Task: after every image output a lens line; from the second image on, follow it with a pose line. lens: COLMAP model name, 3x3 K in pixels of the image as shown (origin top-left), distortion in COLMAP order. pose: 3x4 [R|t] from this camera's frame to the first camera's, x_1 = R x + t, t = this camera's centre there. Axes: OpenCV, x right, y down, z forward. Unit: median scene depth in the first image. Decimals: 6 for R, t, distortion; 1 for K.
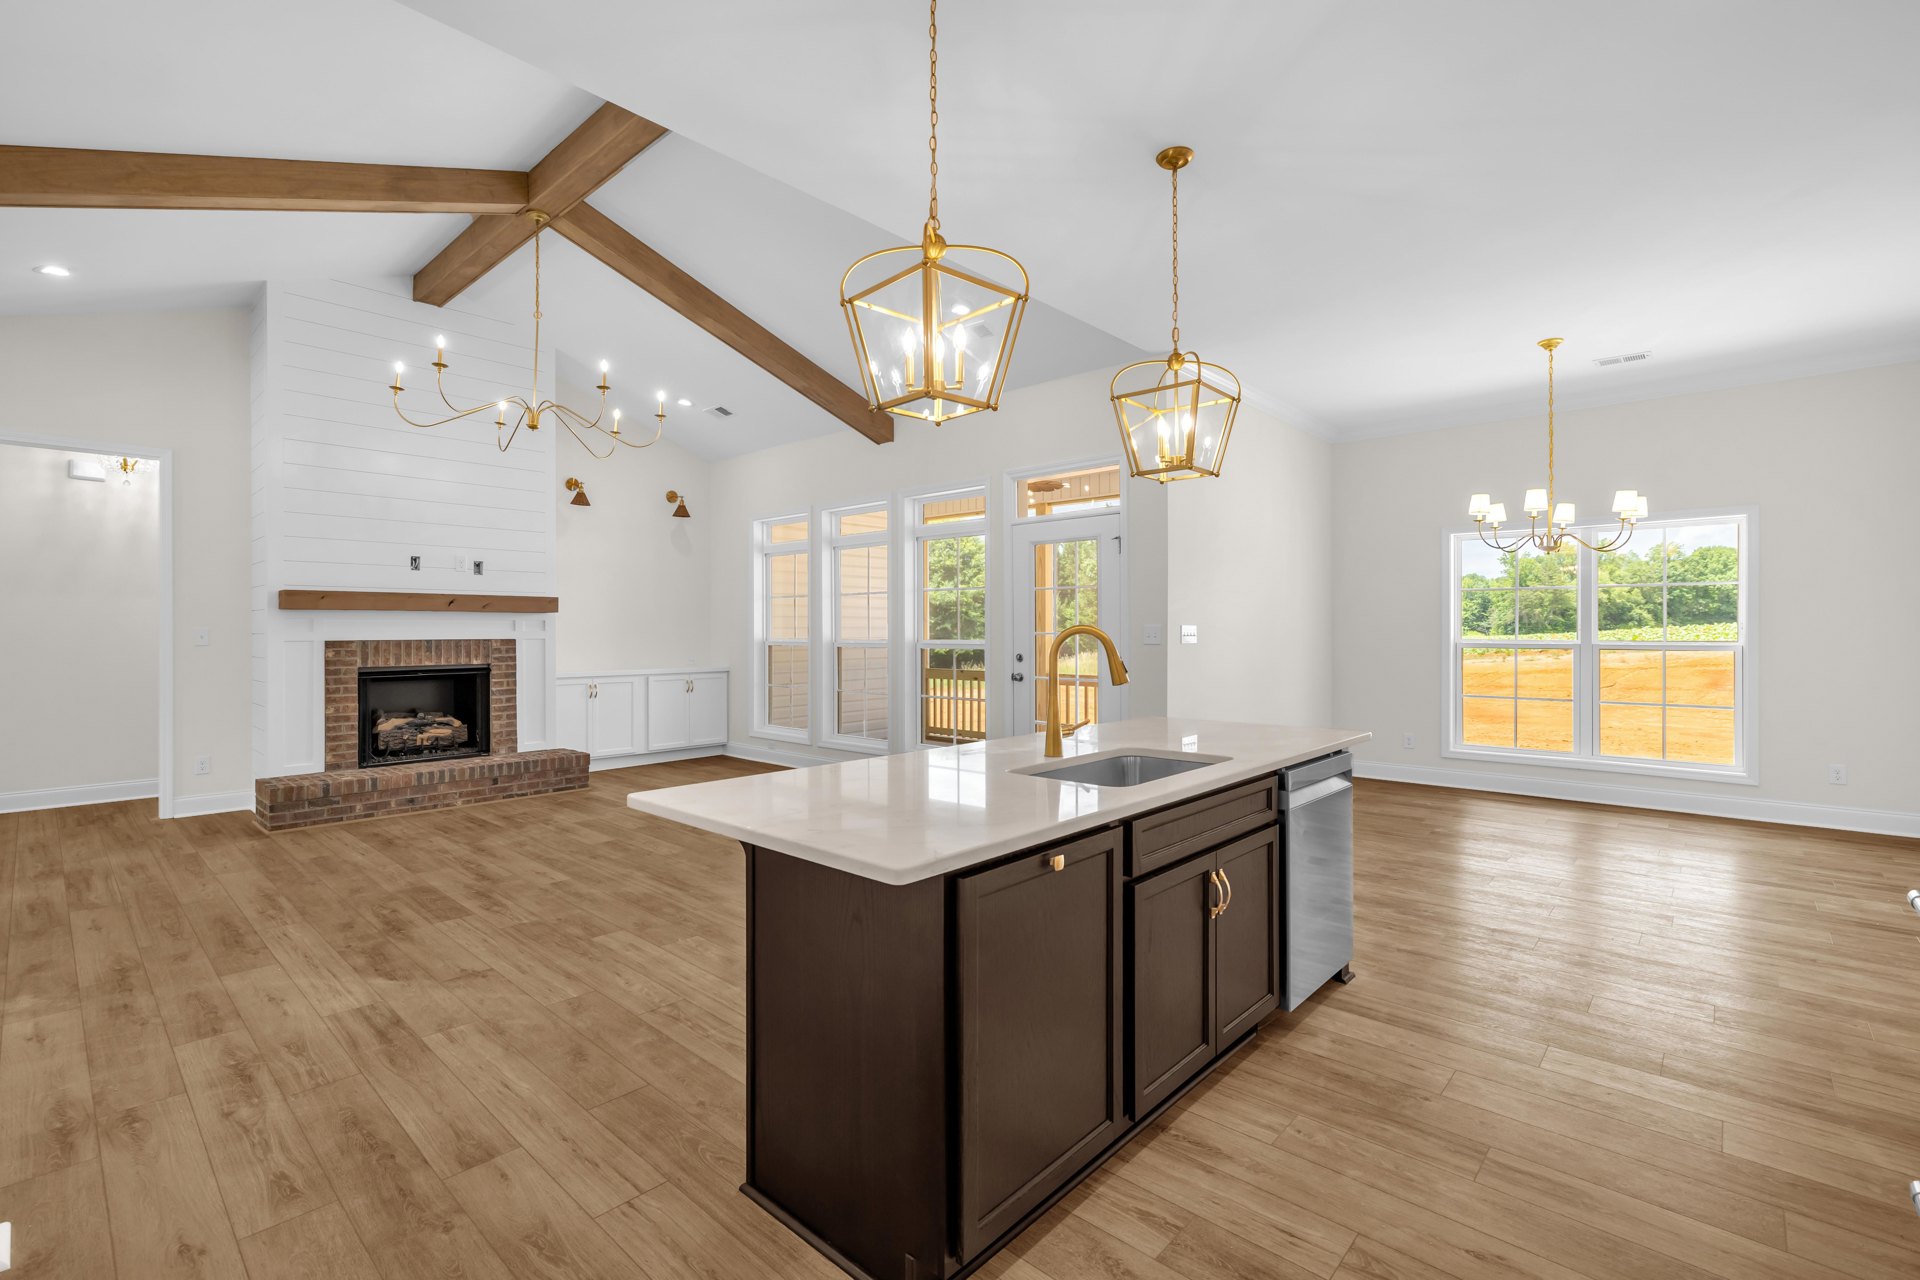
lens RADIAL K [[857.9, 0, 945.7], [0, 857.9, 625.1], [0, 0, 1]] dist [-0.006055, 0.001148]
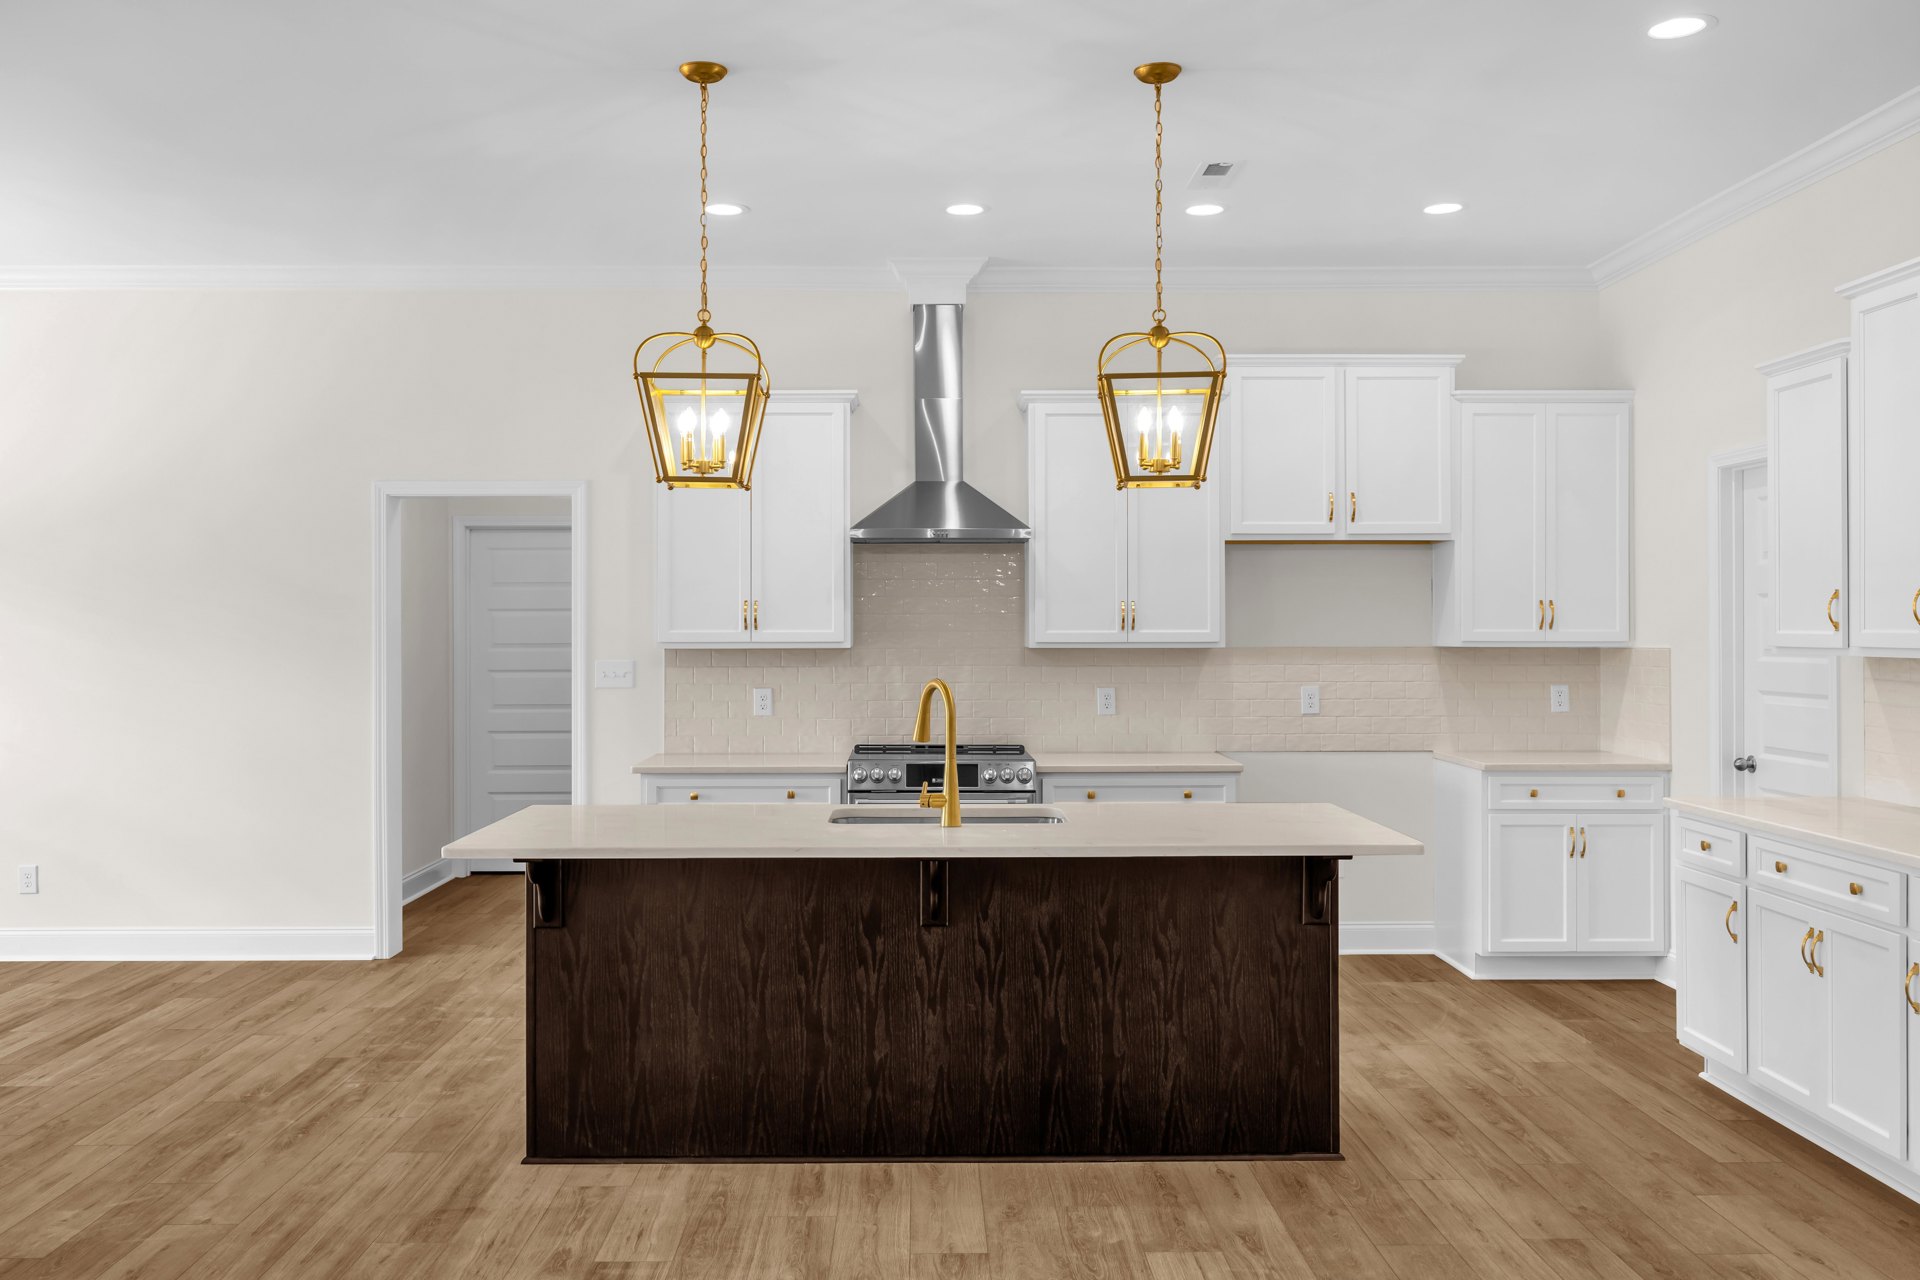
lens RADIAL K [[1573.0, 0, 940.1], [0, 1573.0, 633.0], [0, 0, 1]] dist [0.007946, -0.004842]
pose [[-0.687764, 0.000604, 0.725934, -0.471334], [-0.000195, 0.999999, -0.001017, -0.021241], [-0.725934, -0.000841, -0.687764, 0.952830]]
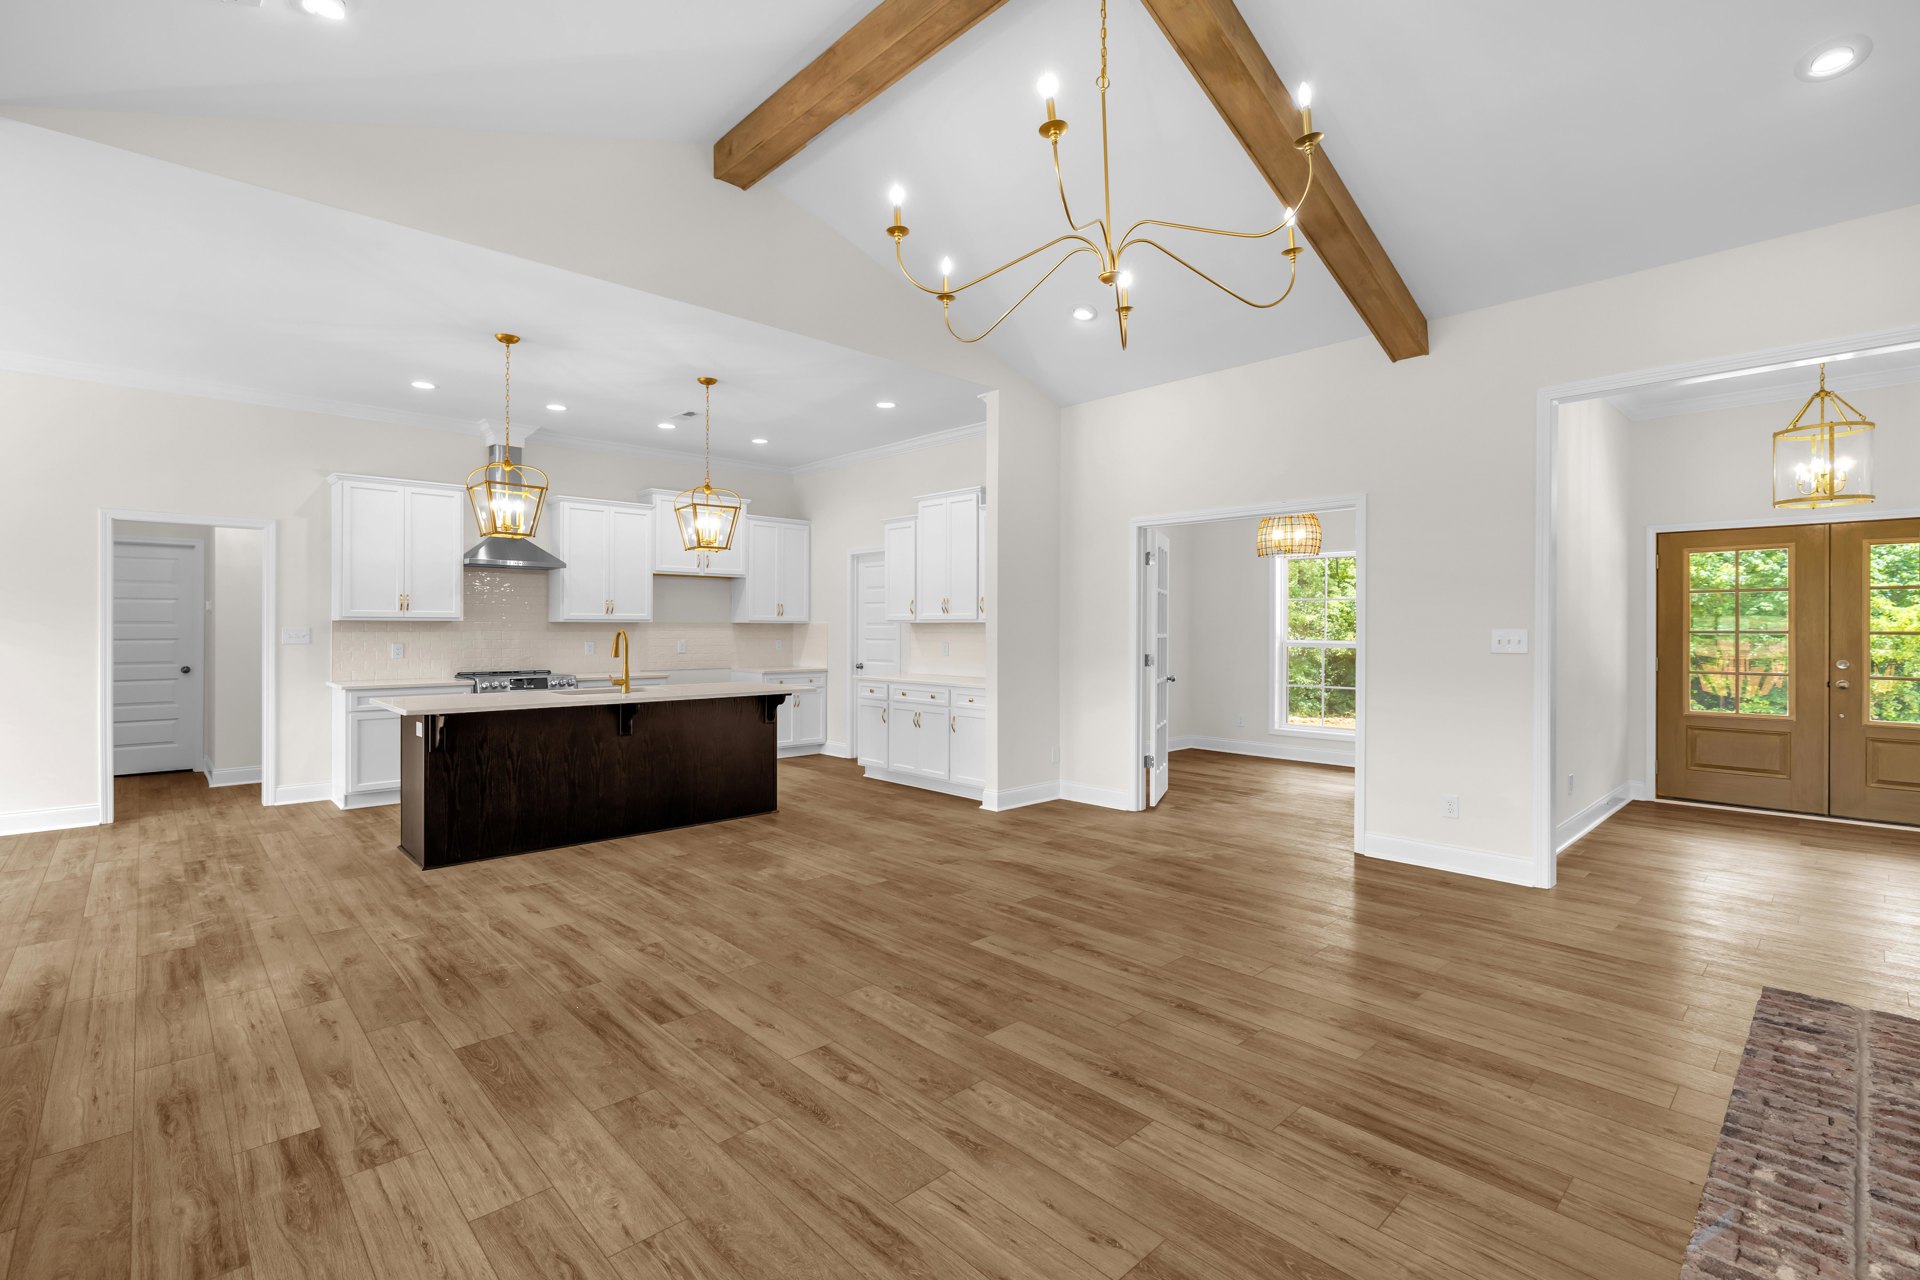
lens RADIAL K [[857.9, 0, 940.2], [0, 857.9, 635.4], [0, 0, 1]] dist [-0.006055, 0.001148]
pose [[-0.996929, -0.001025, 0.078301, -0.348587], [-0.000736, 0.999993, 0.003722, 0.003087], [-0.078305, 0.003653, -0.996923, 1.329877]]
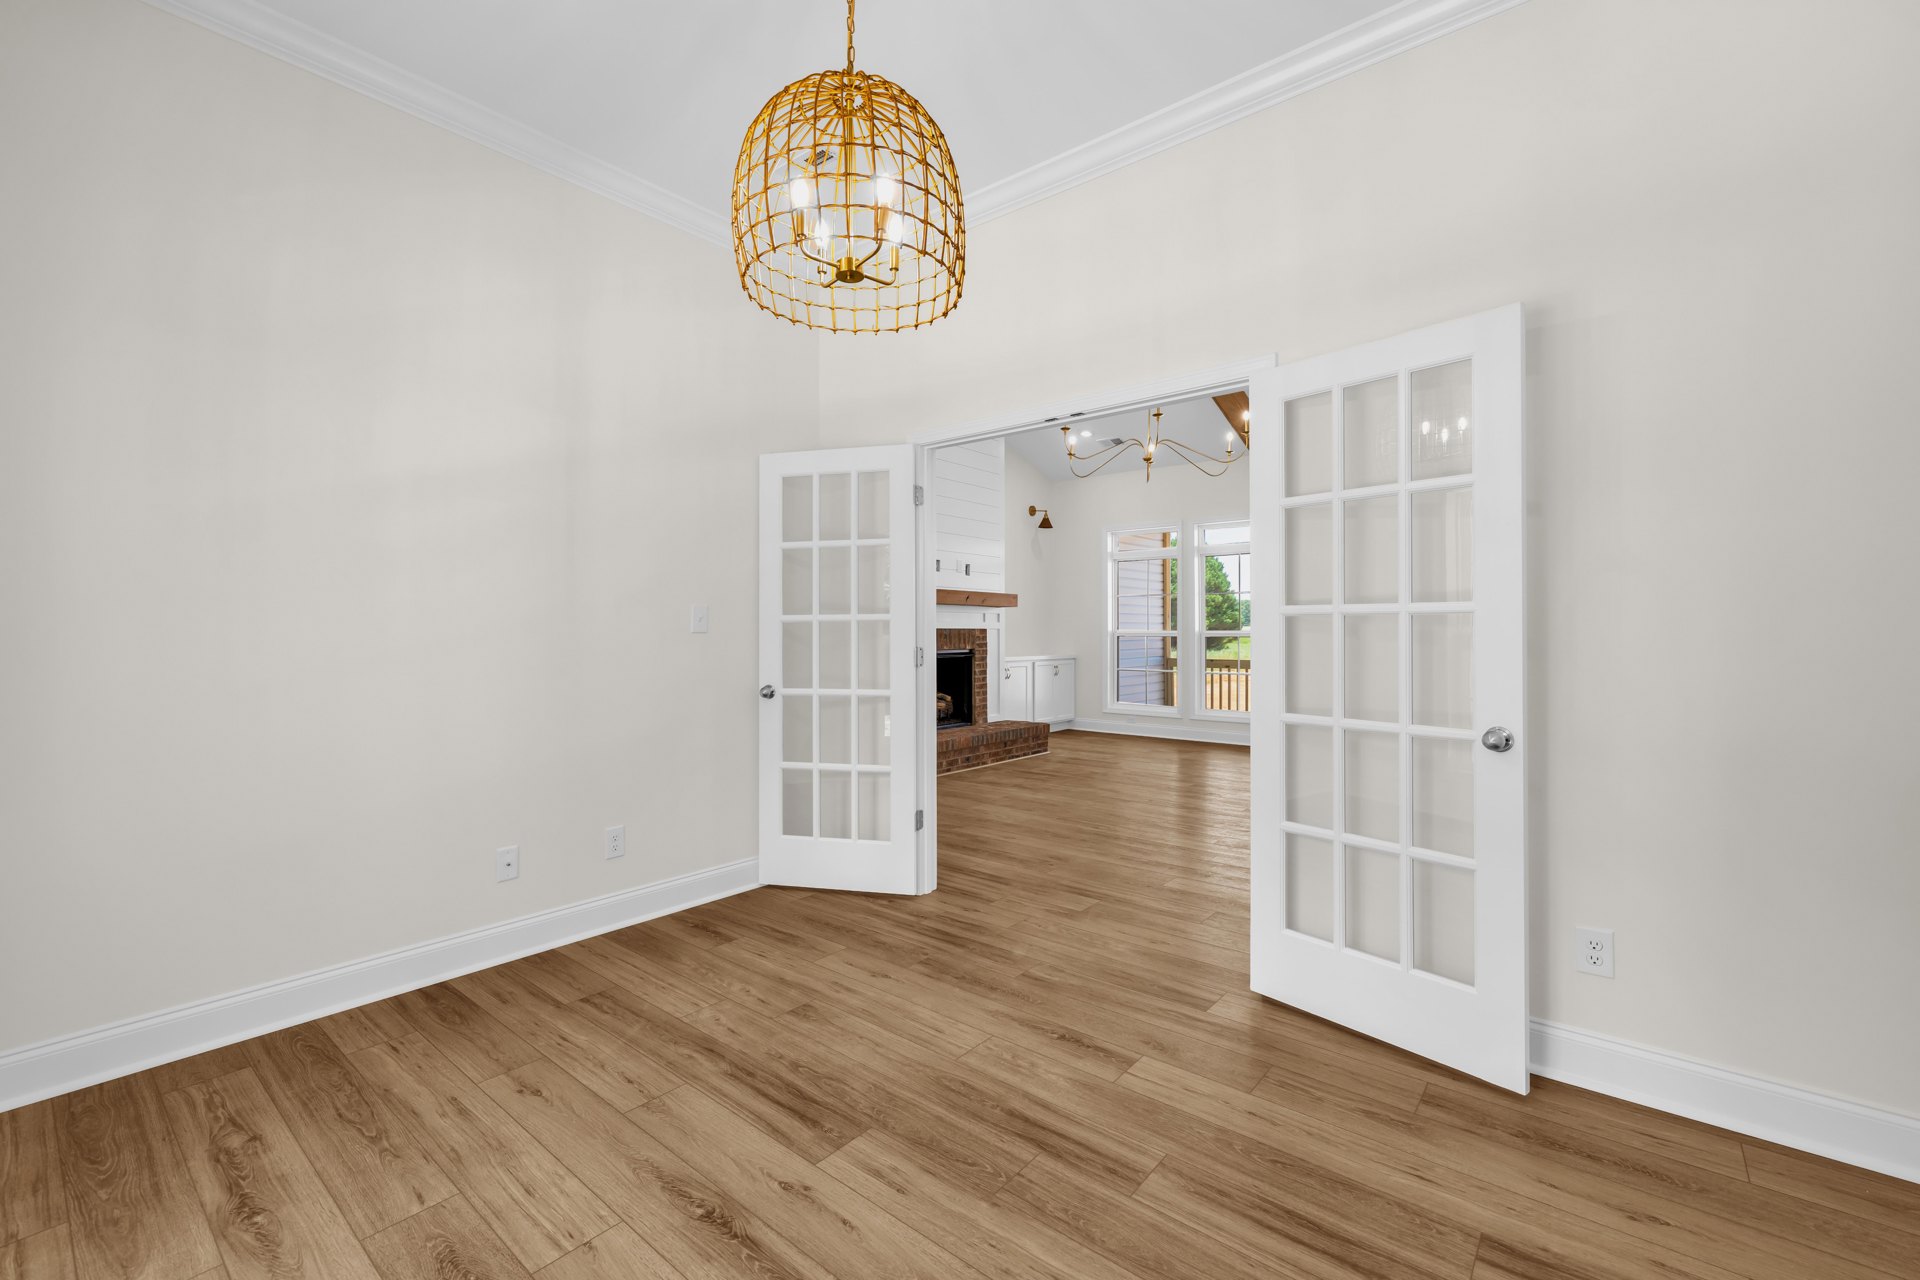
lens RADIAL K [[809.8, 0, 960.3], [0, 809.8, 626.1], [0, 0, 1]] dist [-0.002528, -0.000066]
pose [[0.997589, 0.002814, 0.069337, -0.713206], [-0.002744, 0.999996, -0.001103, 0.015769], [-0.069340, 0.000910, 0.997593, -0.157565]]
